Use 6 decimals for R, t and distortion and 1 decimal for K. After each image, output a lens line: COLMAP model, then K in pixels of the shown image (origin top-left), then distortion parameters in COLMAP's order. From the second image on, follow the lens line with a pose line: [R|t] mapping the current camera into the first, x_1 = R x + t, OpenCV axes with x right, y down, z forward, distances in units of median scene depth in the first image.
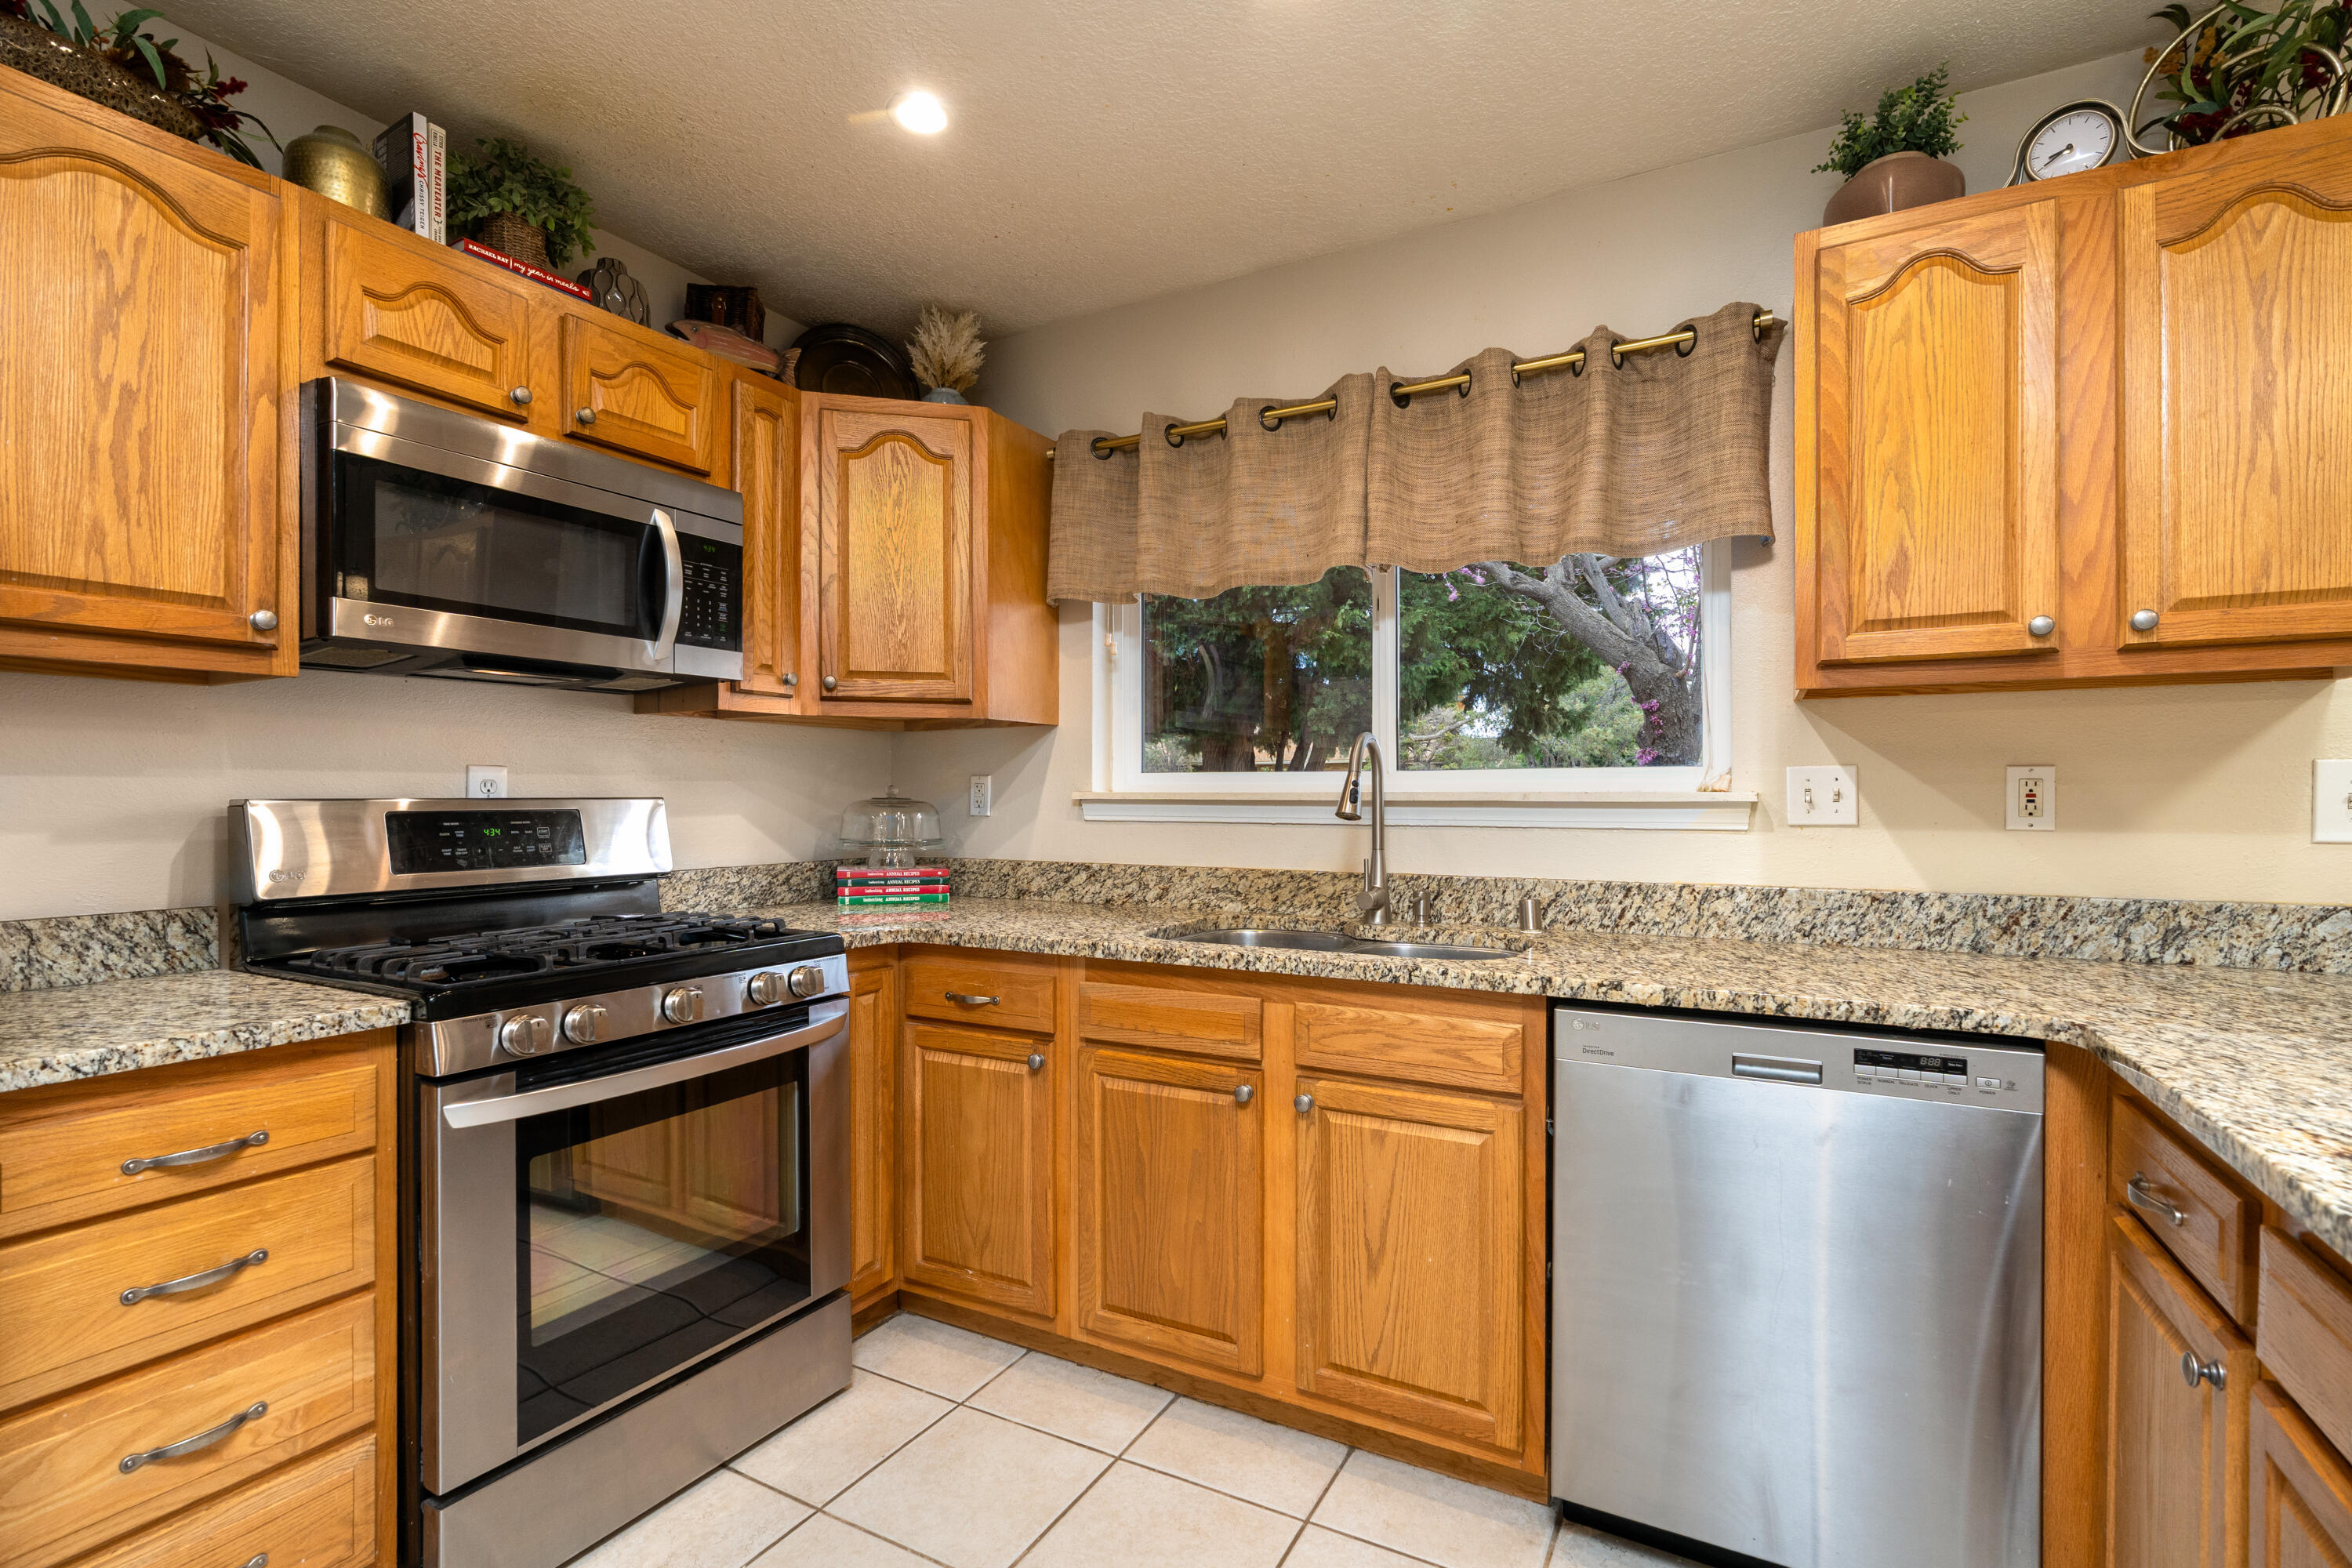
lens RADIAL K [[1076.4, 0, 1172.7], [0, 1076.4, 800.9], [0, 0, 1]] dist [-0.010170, 0.004453]
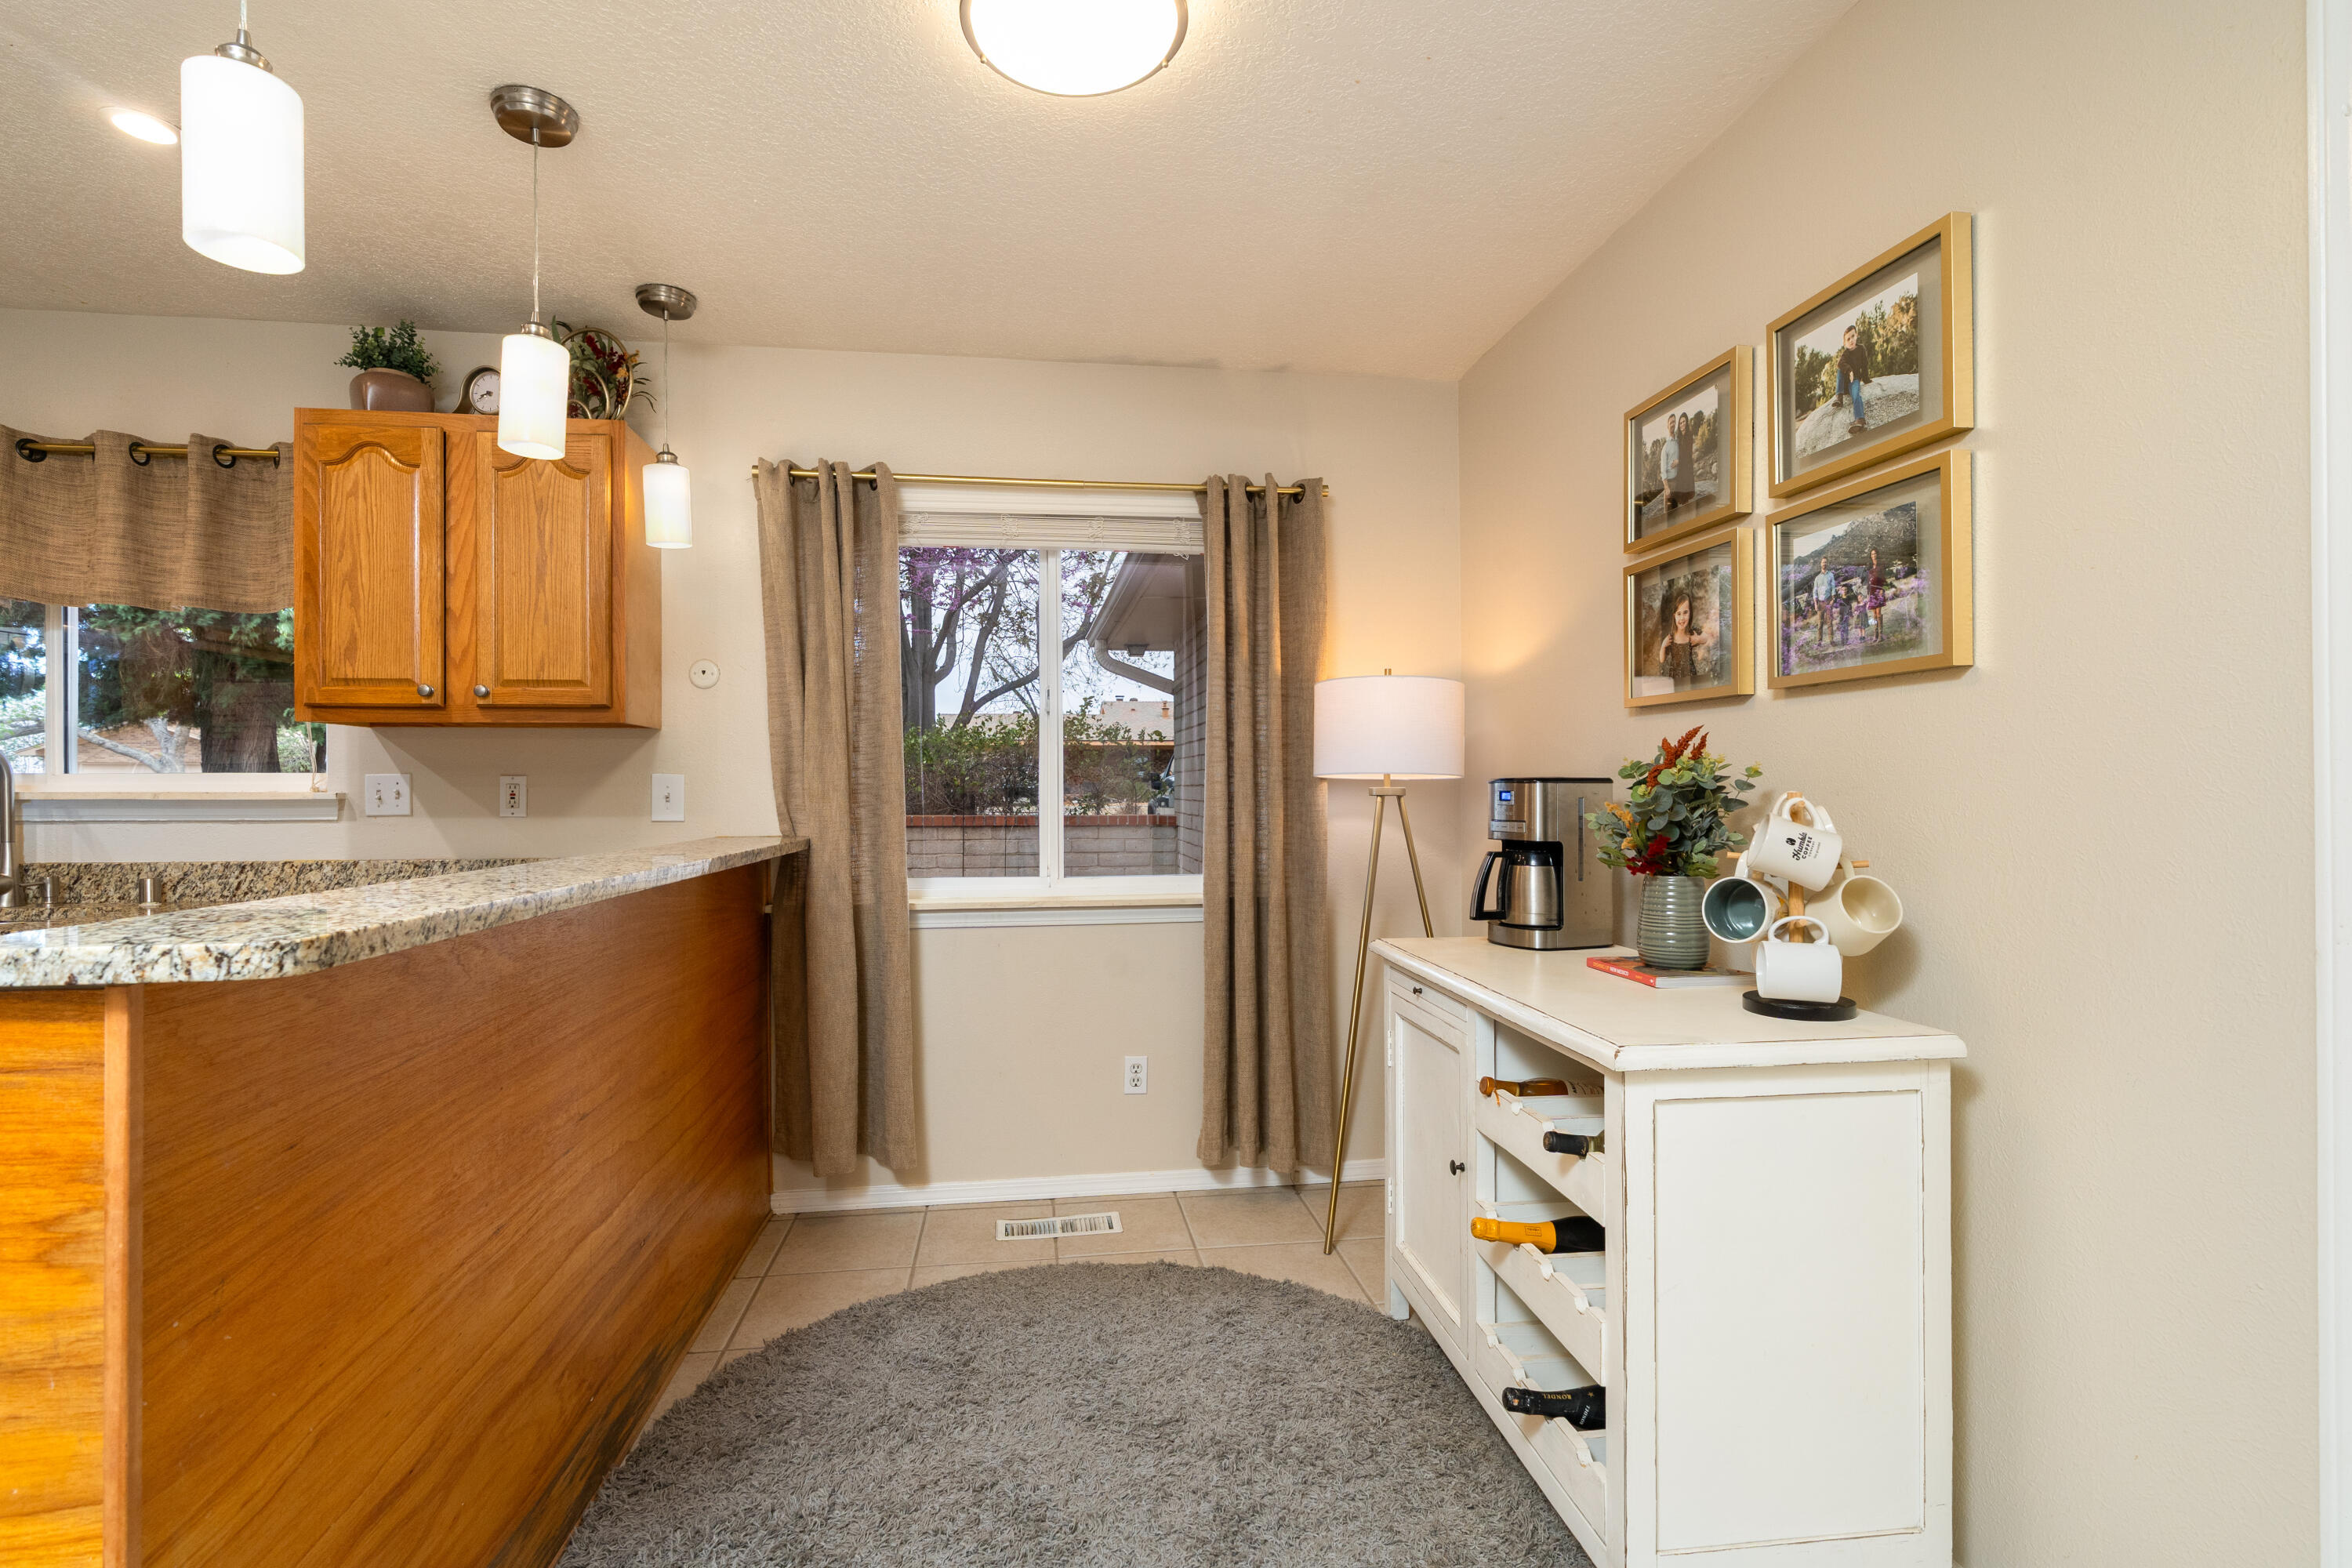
lens RADIAL K [[1076.4, 0, 1171.0], [0, 1076.4, 790.6], [0, 0, 1]] dist [-0.010170, 0.004453]
pose [[0.800908, 0.001614, 0.598786, 0.577272], [0.003461, 0.999967, -0.007324, 0.003299], [-0.598778, 0.007938, 0.800876, -0.751611]]
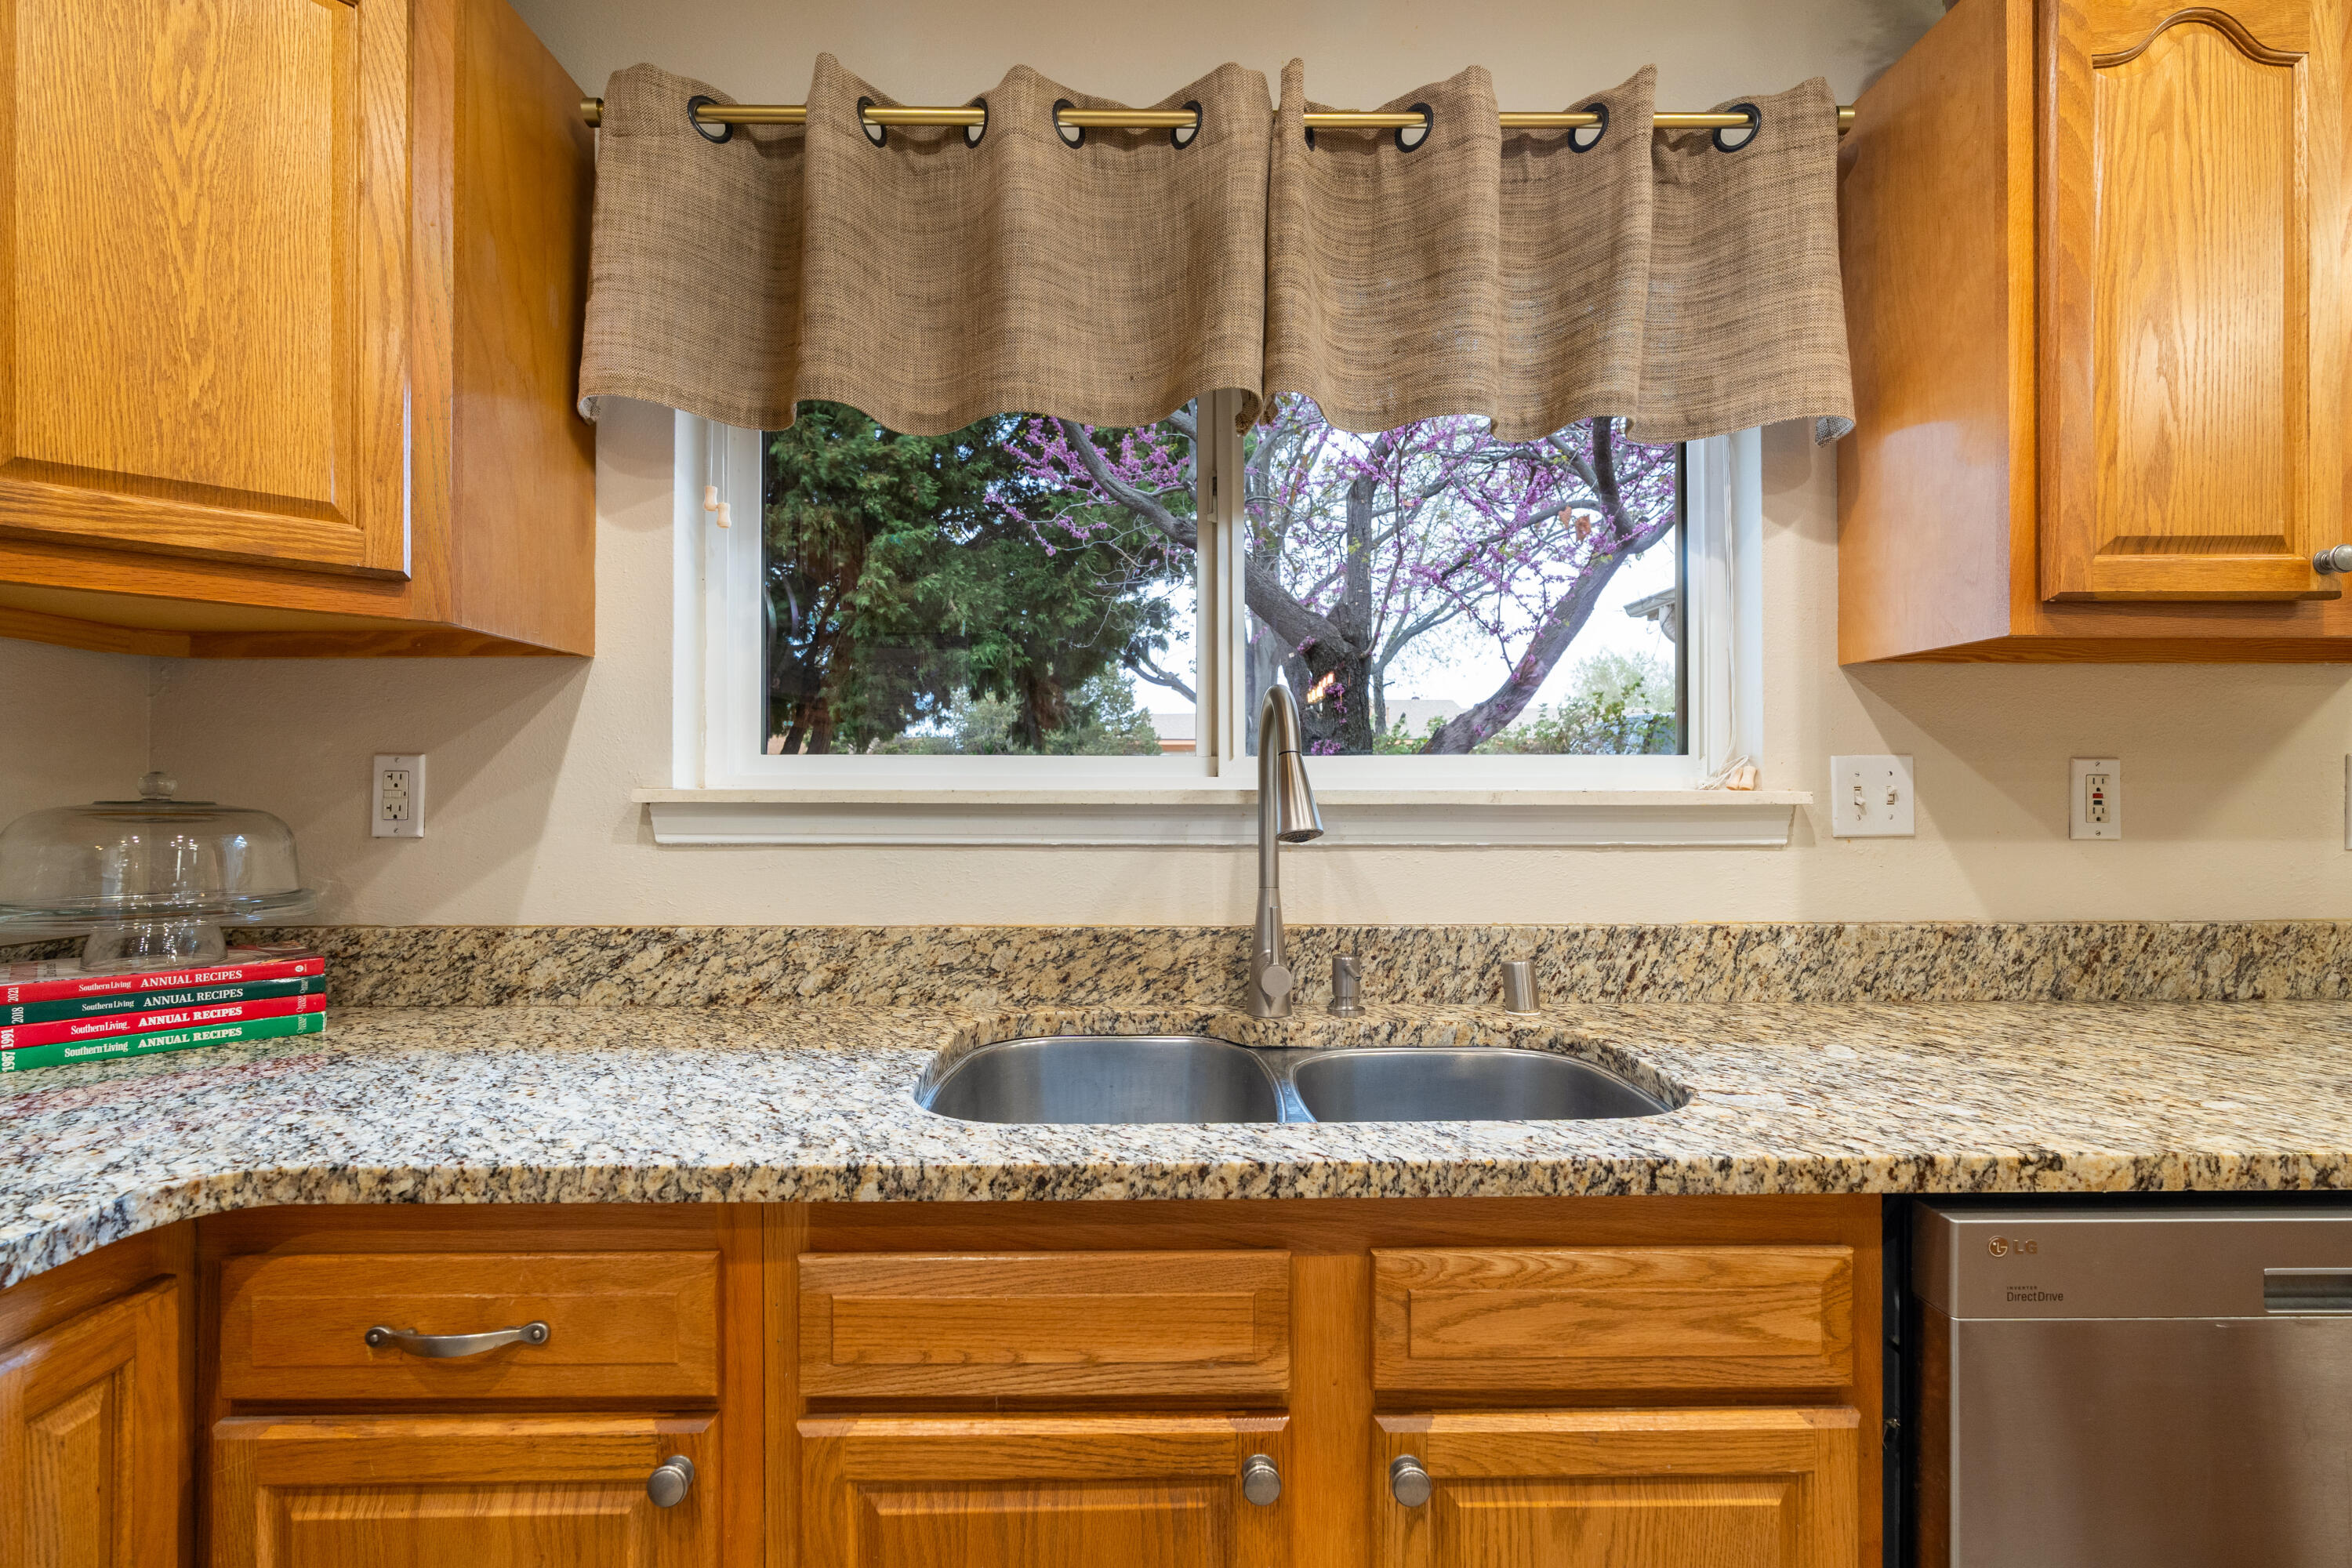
lens RADIAL K [[1076.4, 0, 1172.9], [0, 1076.4, 787.3], [0, 0, 1]] dist [-0.010170, 0.004453]
pose [[0.867660, 0.003082, 0.497149, -0.169624], [0.002224, 0.999947, -0.010080, -0.004311], [-0.497153, 0.009851, 0.867607, 0.595036]]
